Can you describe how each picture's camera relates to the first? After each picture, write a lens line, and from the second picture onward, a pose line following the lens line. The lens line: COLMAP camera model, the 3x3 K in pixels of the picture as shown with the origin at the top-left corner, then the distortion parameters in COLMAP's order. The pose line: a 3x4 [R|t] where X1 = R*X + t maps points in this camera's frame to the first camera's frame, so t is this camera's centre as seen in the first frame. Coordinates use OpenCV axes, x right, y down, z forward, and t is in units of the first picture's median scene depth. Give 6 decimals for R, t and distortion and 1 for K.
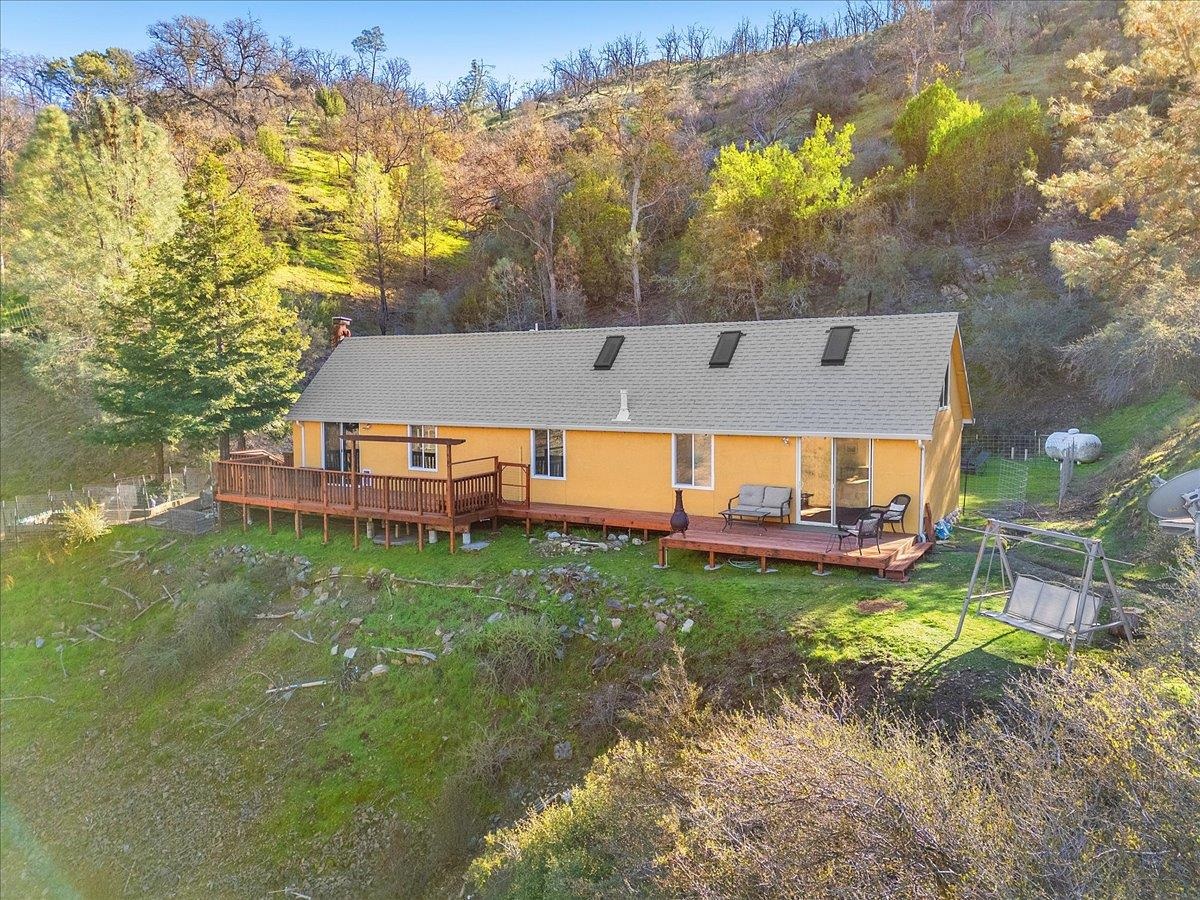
lens RADIAL K [[905.0, 0, 600.0], [0, 905.0, 450.0], [0, 0, 1]] dist [0.081593, -0.078153]
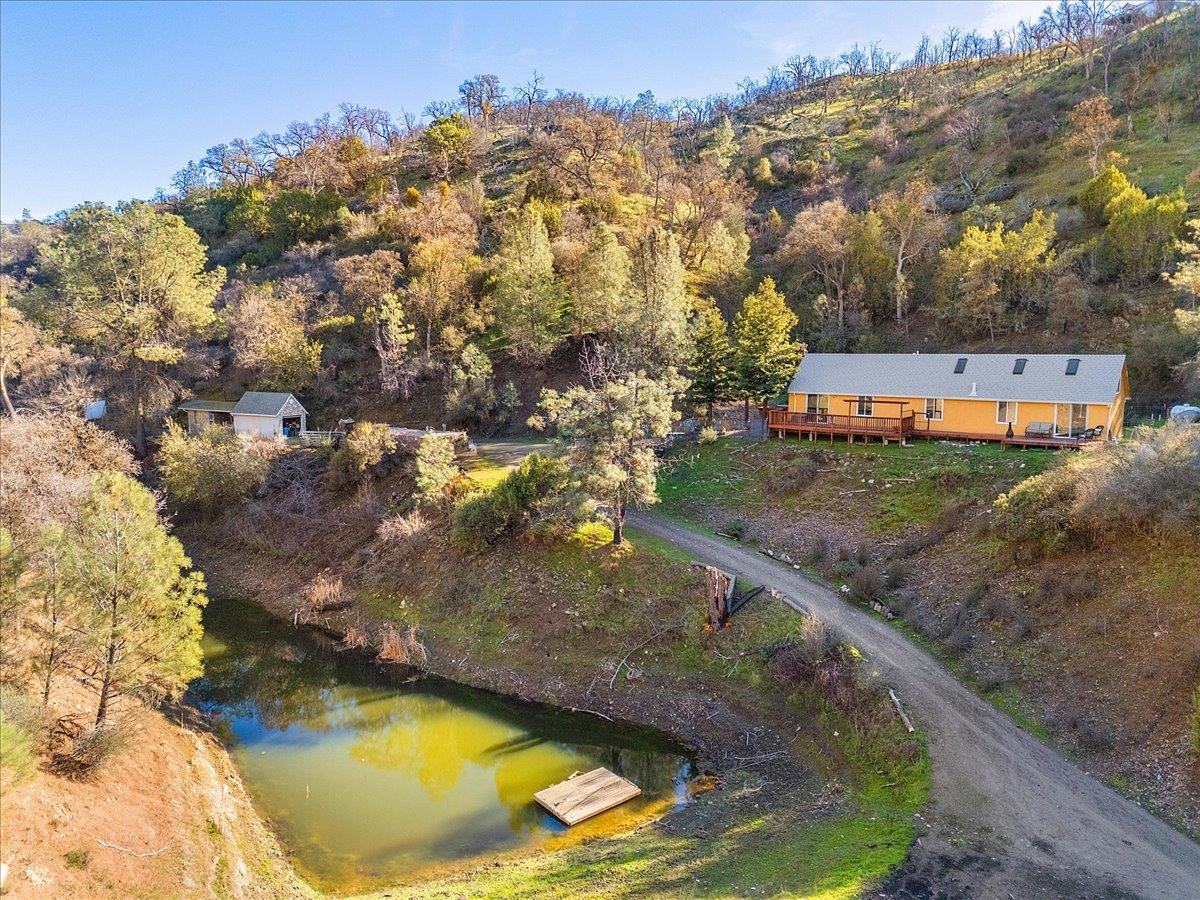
lens RADIAL K [[905.0, 0, 600.0], [0, 905.0, 450.0], [0, 0, 1]] dist [0.081593, -0.078153]
pose [[0.990994, 0.027191, -0.131119, -0.348874], [-0.023367, 0.999258, 0.030617, 0.033291], [0.131854, -0.027277, 0.990894, -0.850433]]
